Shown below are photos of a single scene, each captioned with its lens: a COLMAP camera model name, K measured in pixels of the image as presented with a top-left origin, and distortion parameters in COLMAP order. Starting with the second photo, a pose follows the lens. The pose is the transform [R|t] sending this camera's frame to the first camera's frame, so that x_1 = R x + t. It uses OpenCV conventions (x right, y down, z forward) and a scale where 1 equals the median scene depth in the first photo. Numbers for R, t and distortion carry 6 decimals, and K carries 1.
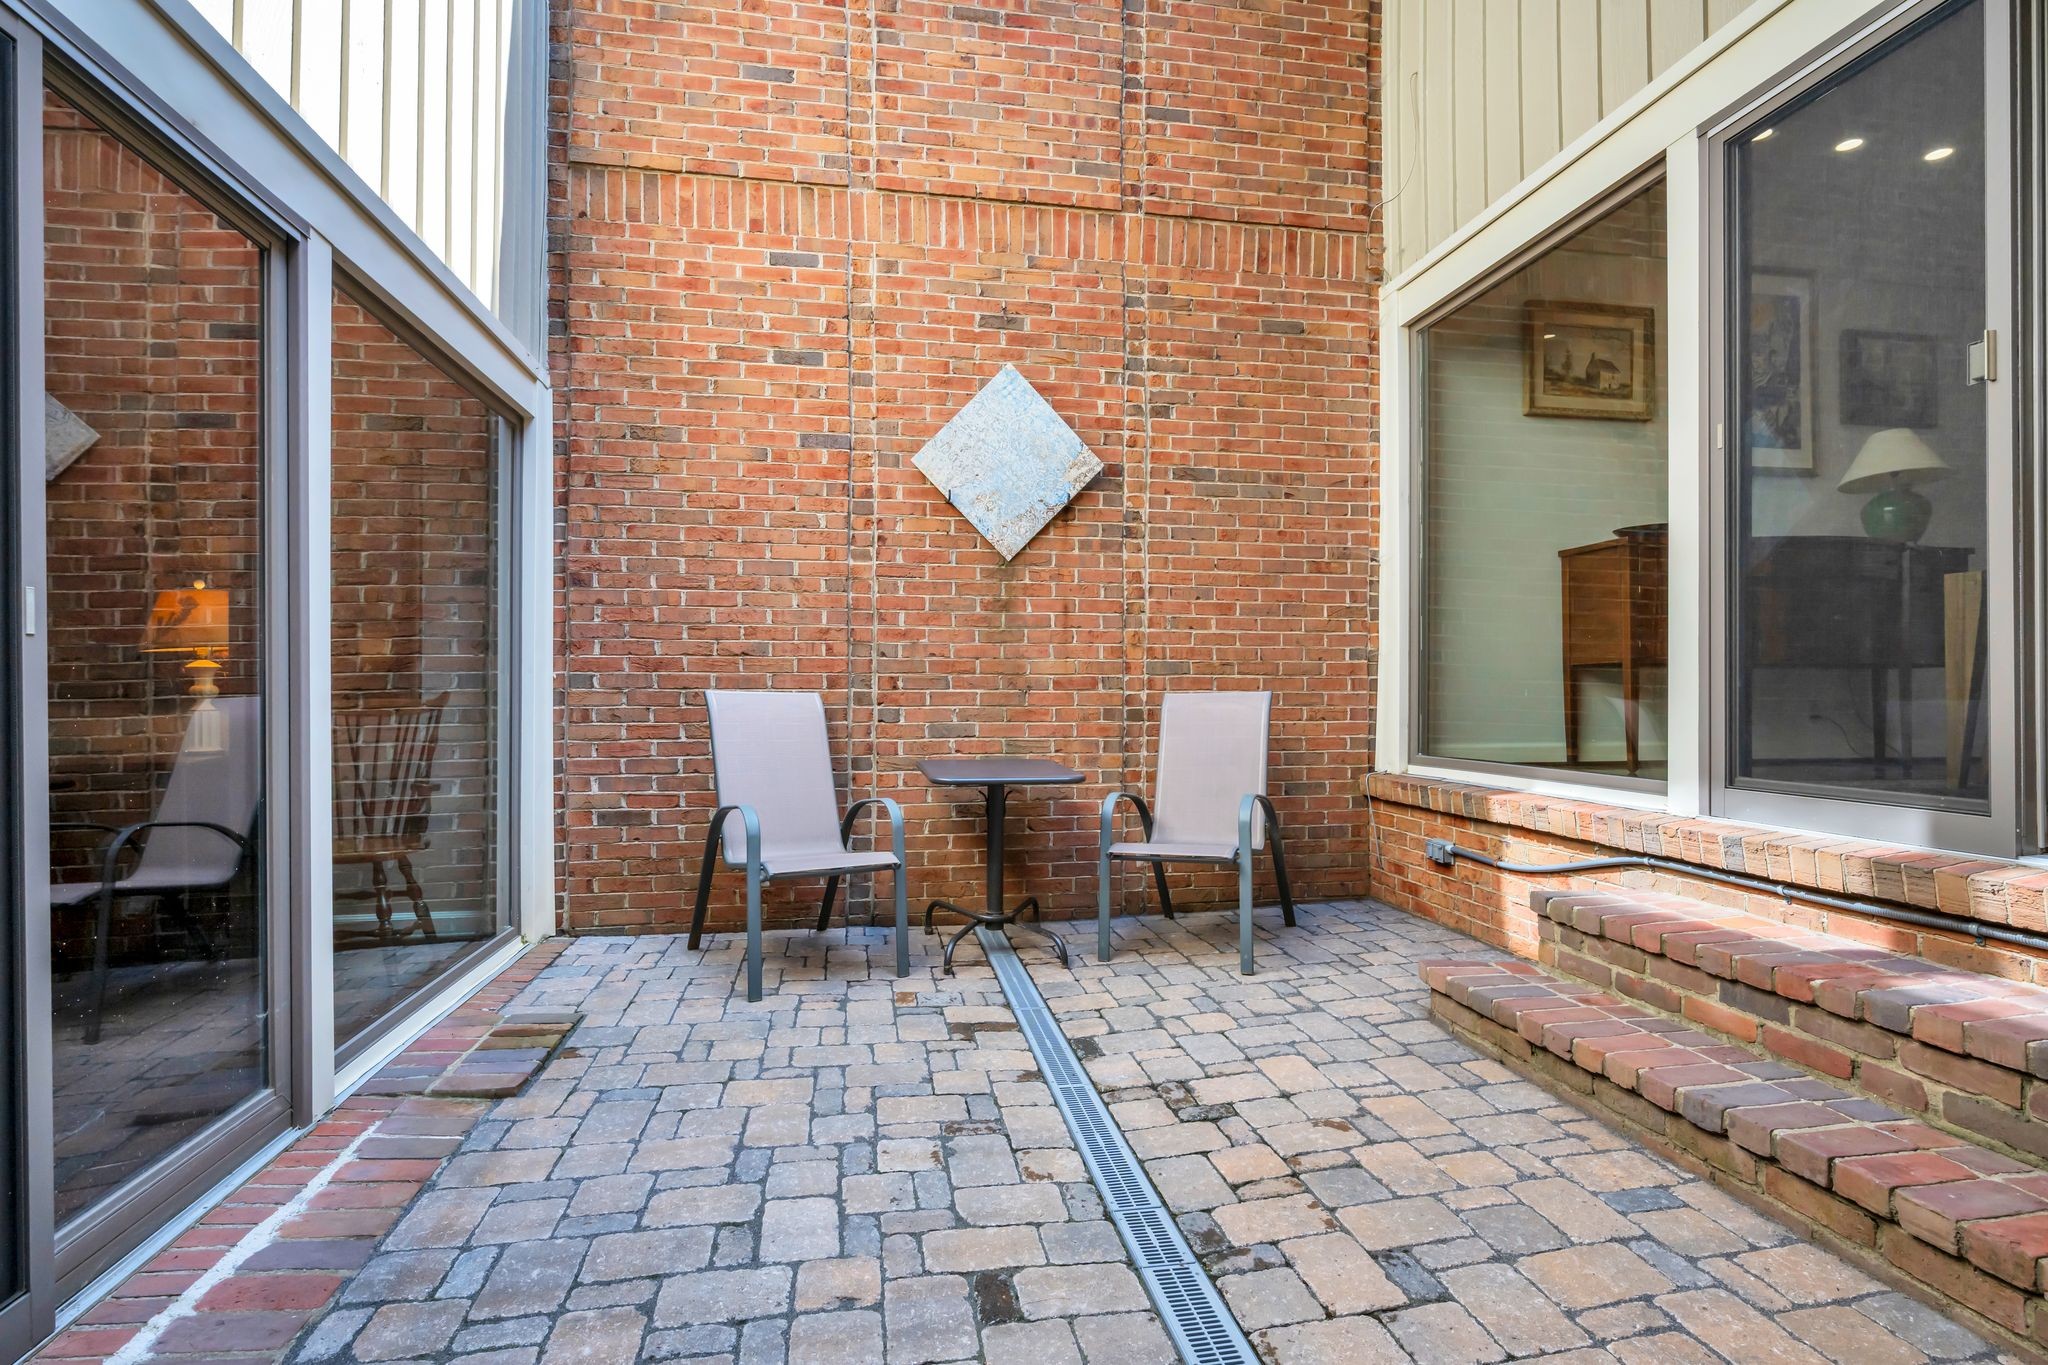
lens RADIAL K [[979.6, 0, 1022.6], [0, 979.6, 685.2], [0, 0, 1]] dist [-0.001801, -0.000139]
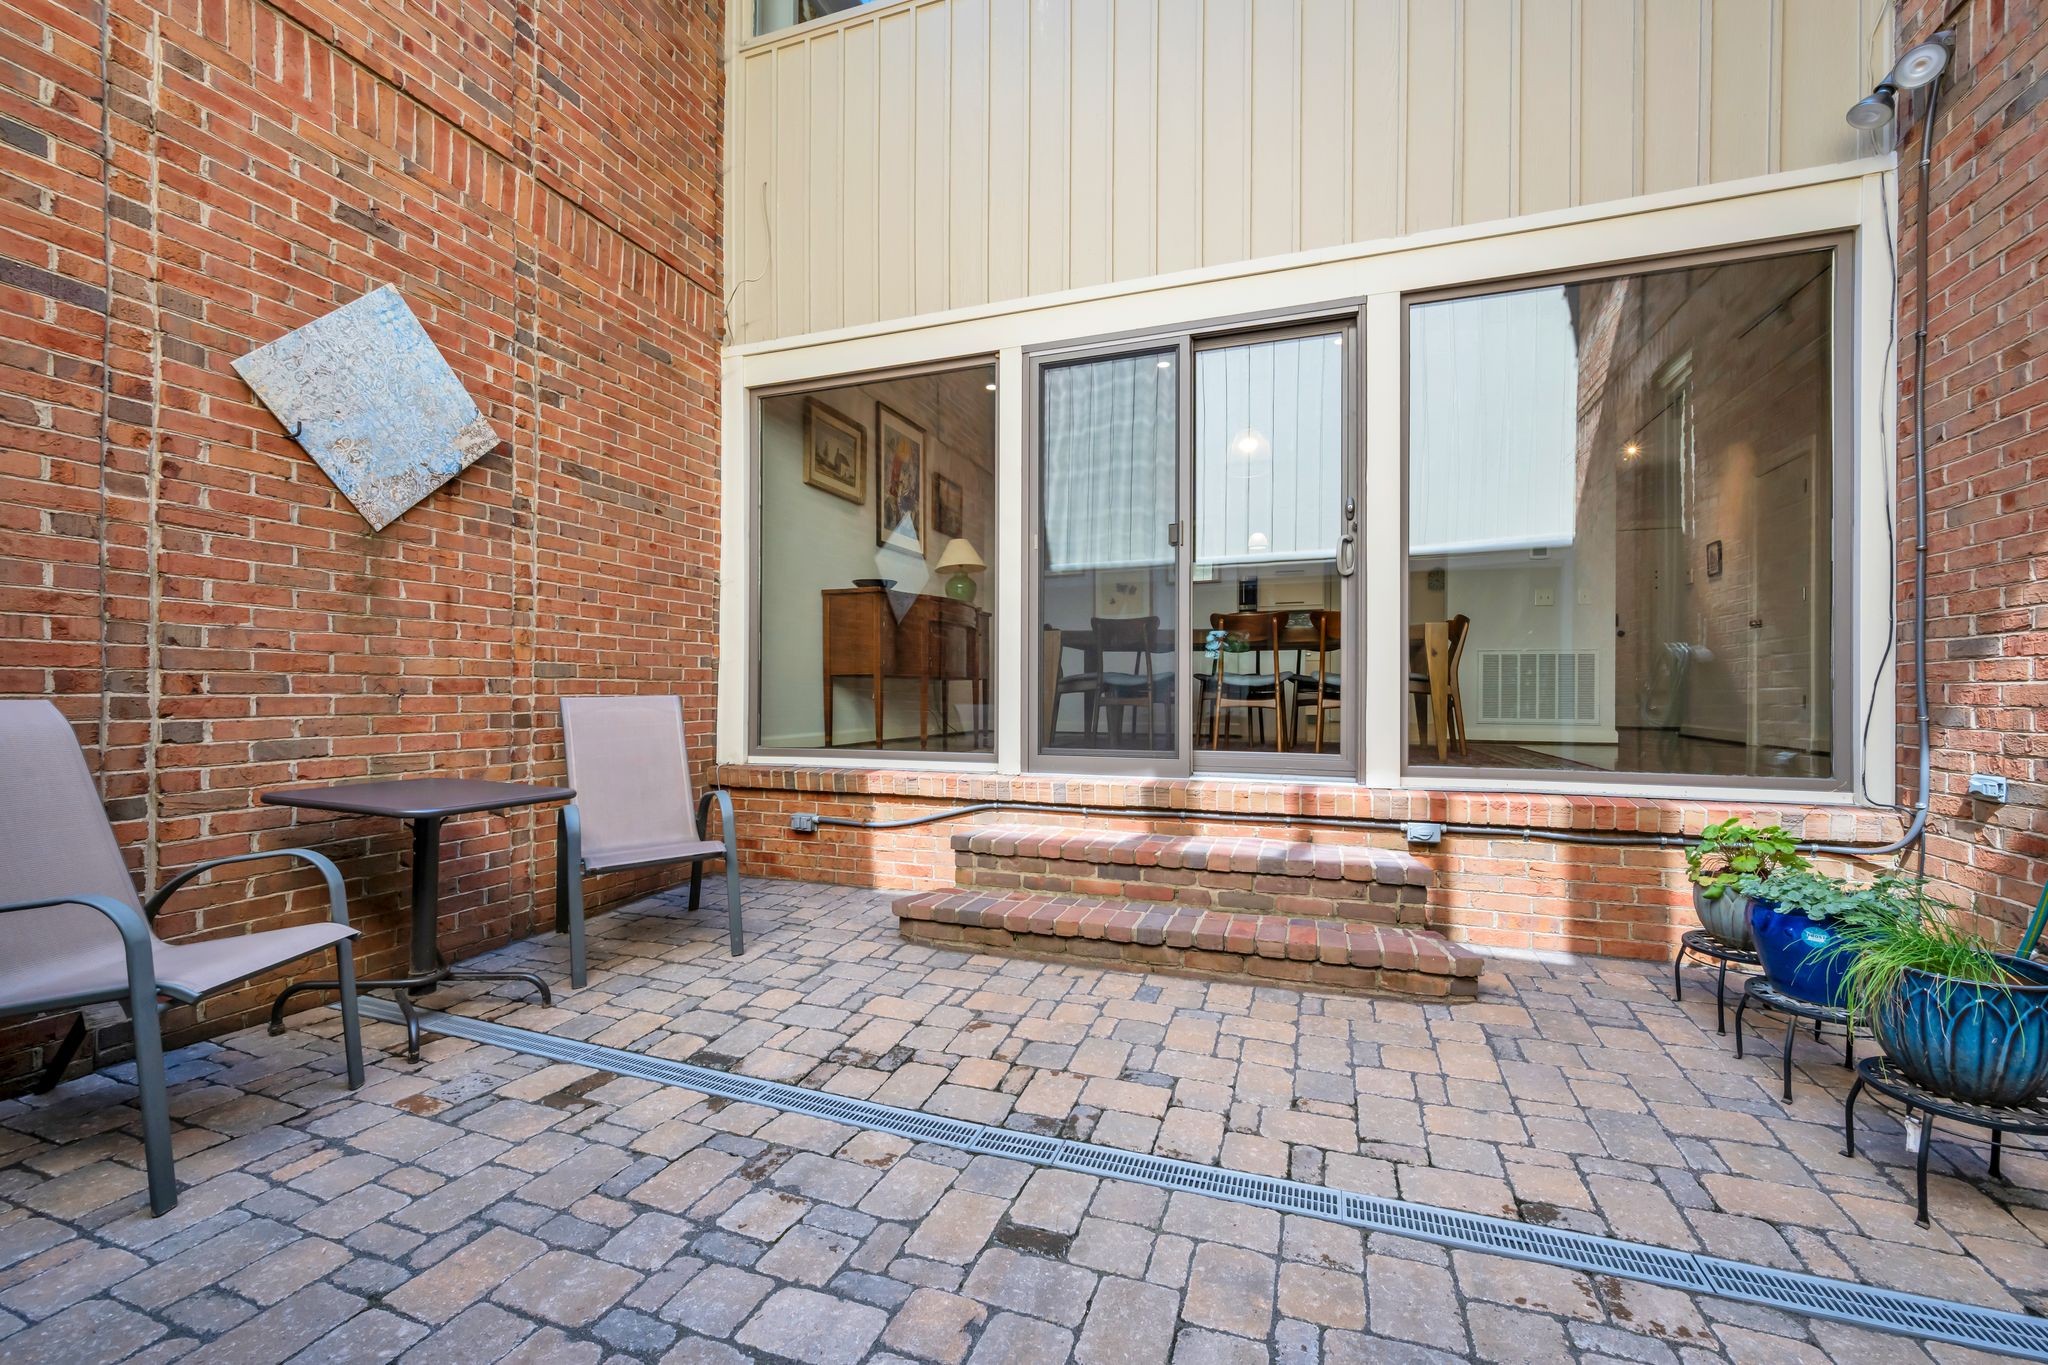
lens RADIAL K [[834.9, 0, 1024.3], [0, 834.9, 690.7], [0, 0, 1]] dist [0.001100, -0.001256]
pose [[0.492687, 0.002601, 0.870203, -0.353909], [-0.009949, 0.999947, 0.002644, -0.005000], [-0.870150, -0.009961, 0.492687, 0.218237]]
